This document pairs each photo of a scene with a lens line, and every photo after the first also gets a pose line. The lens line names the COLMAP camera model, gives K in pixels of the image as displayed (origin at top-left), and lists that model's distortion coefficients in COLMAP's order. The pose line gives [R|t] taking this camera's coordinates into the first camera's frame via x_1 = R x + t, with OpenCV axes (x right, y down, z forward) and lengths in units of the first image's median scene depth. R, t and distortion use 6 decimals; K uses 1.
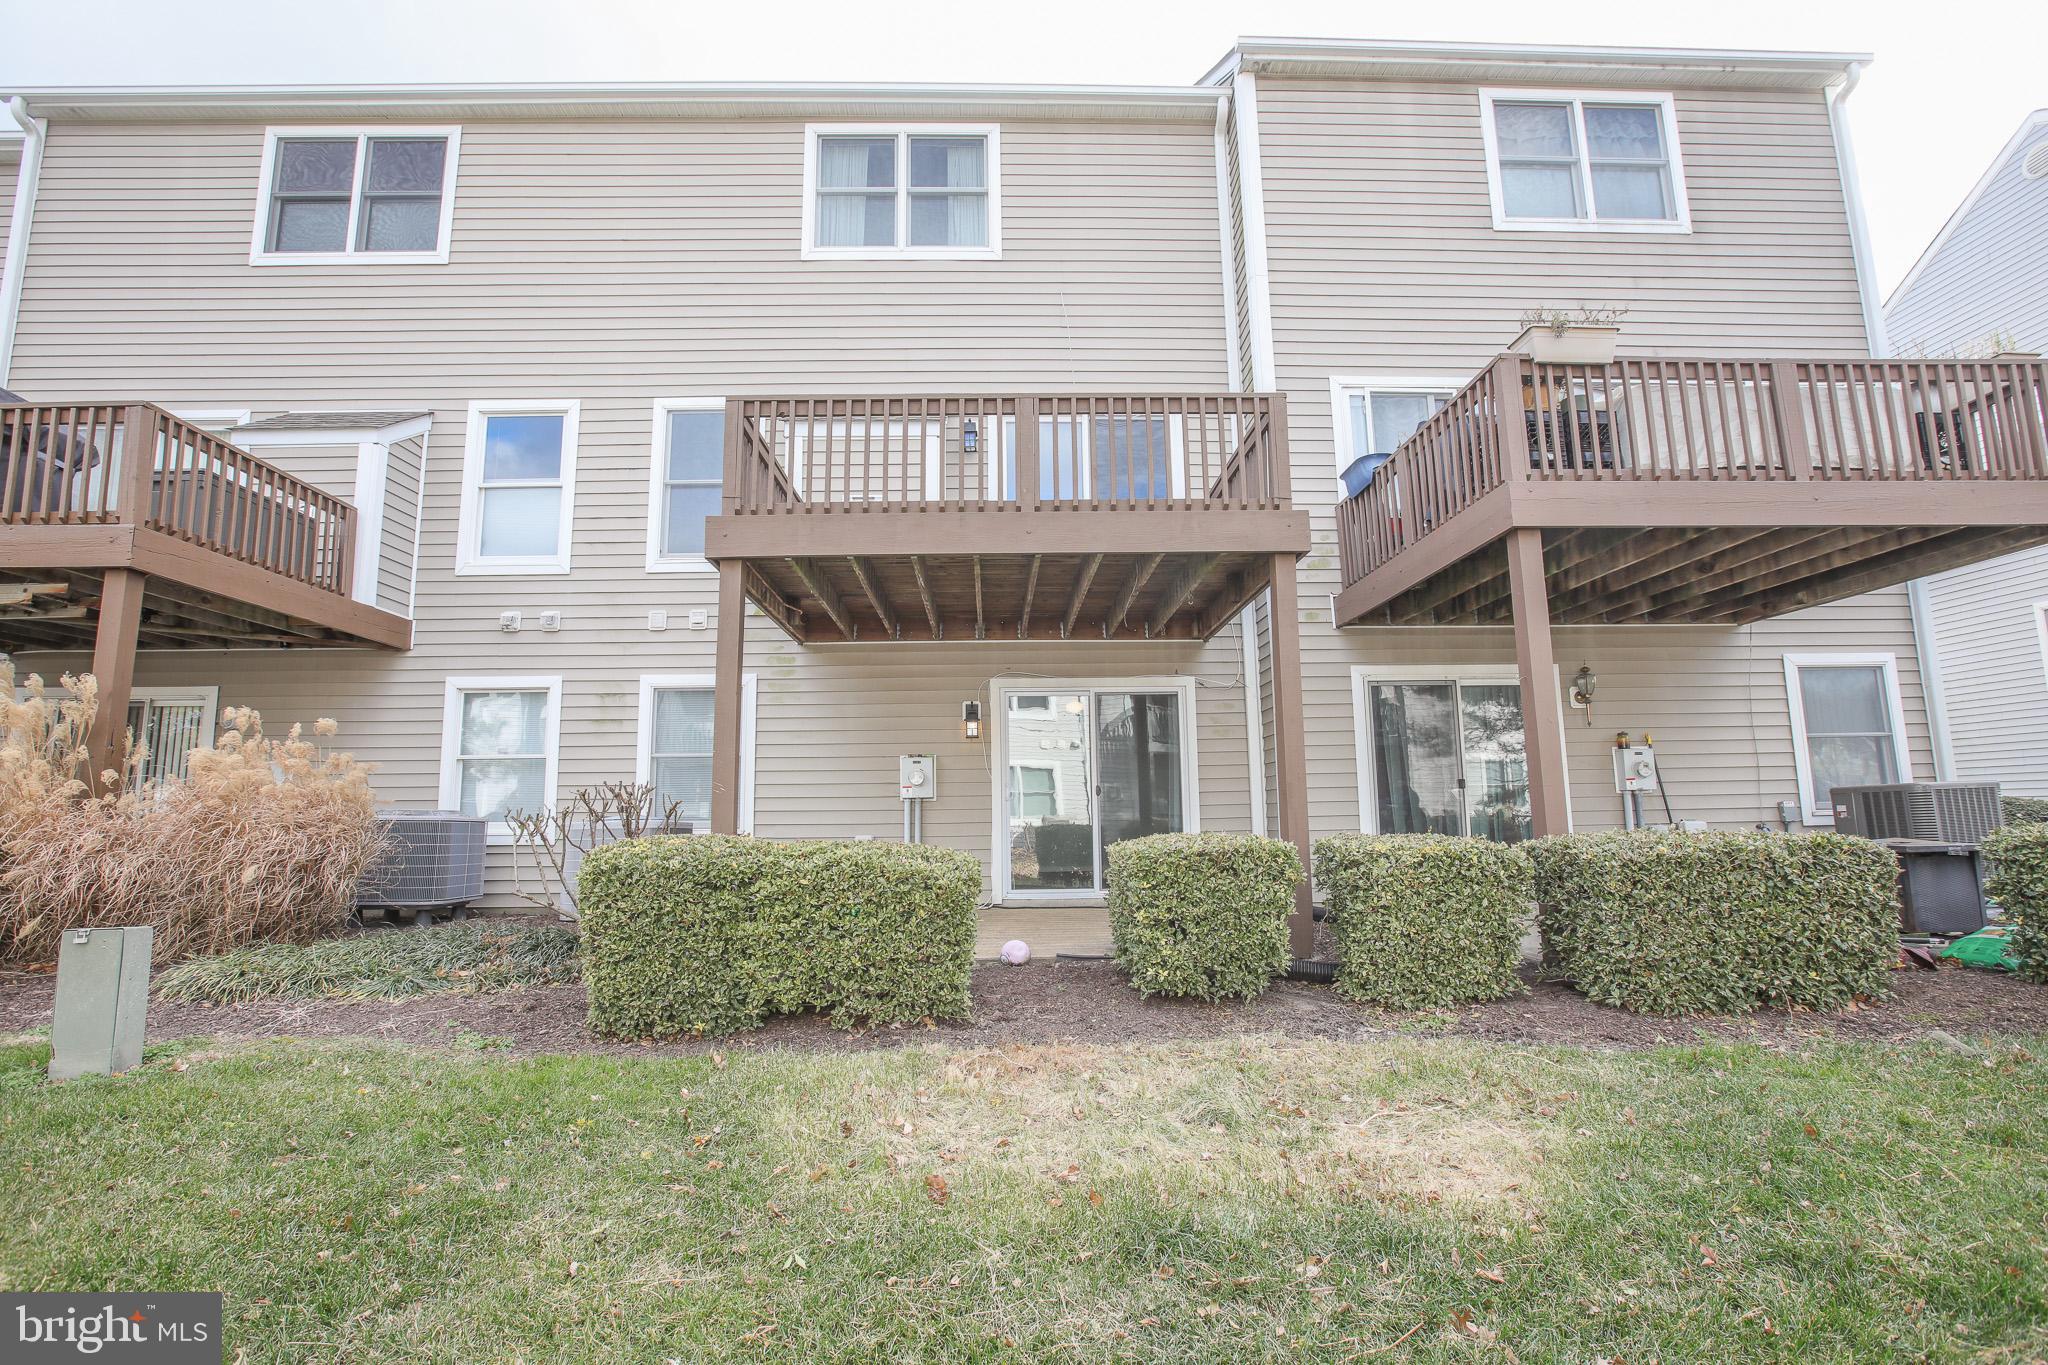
lens RADIAL K [[930.6, 0, 1017.7], [0, 930.6, 684.0], [0, 0, 1]] dist [-0.066017, 0.028611]
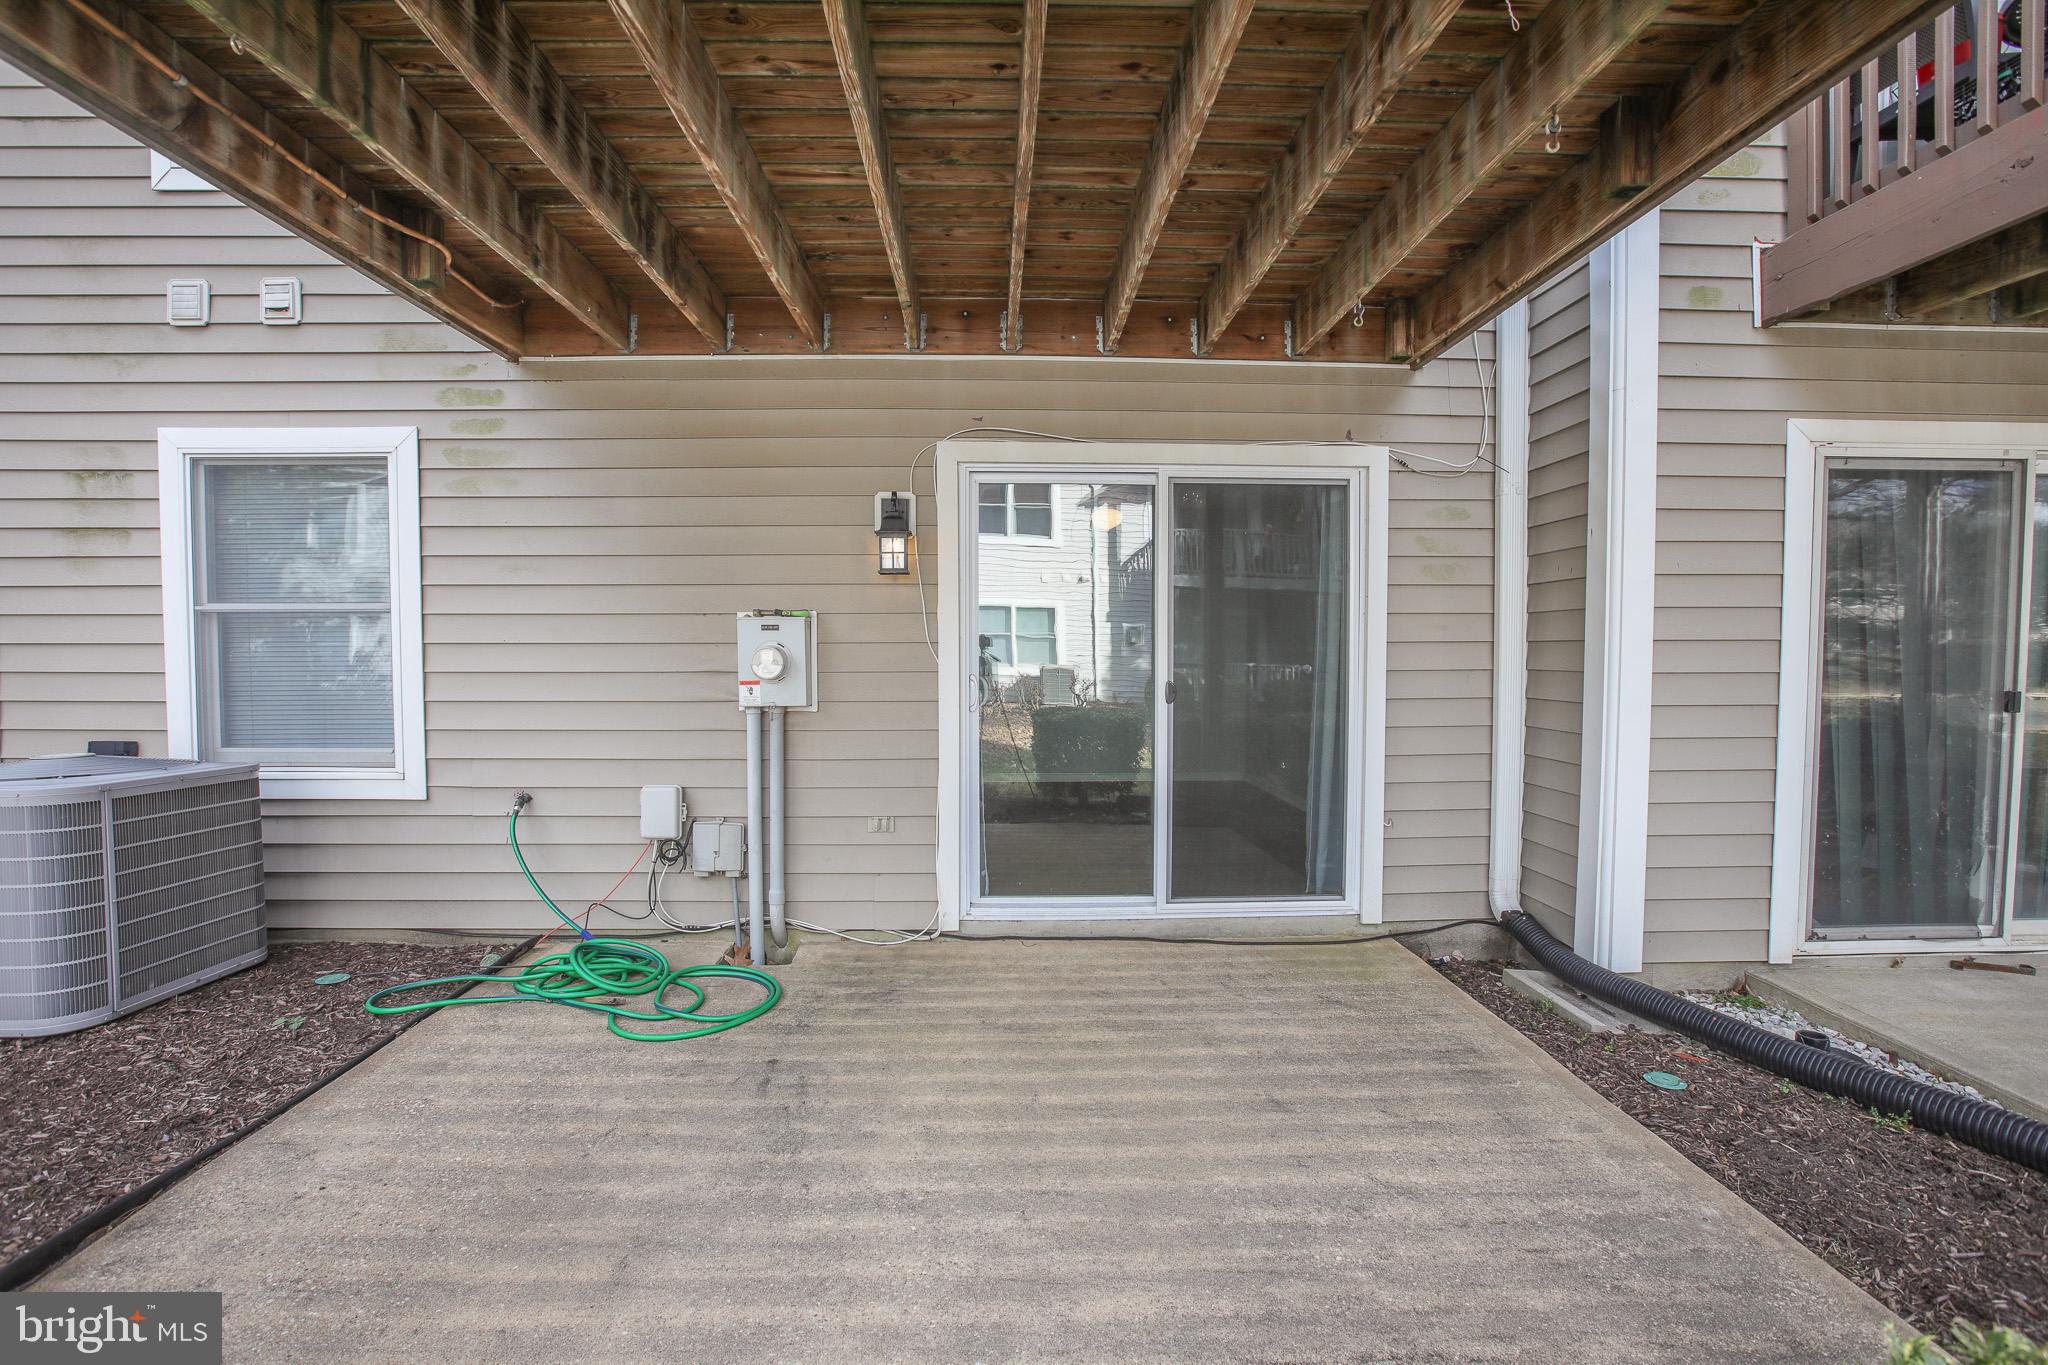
lens RADIAL K [[930.6, 0, 1017.7], [0, 930.6, 684.0], [0, 0, 1]] dist [-0.066017, 0.028611]
pose [[0.999906, 0.012944, 0.004565, 0.008732], [-0.013559, 0.983160, 0.182246, 0.027179], [-0.002129, -0.182290, 0.983242, 0.542285]]
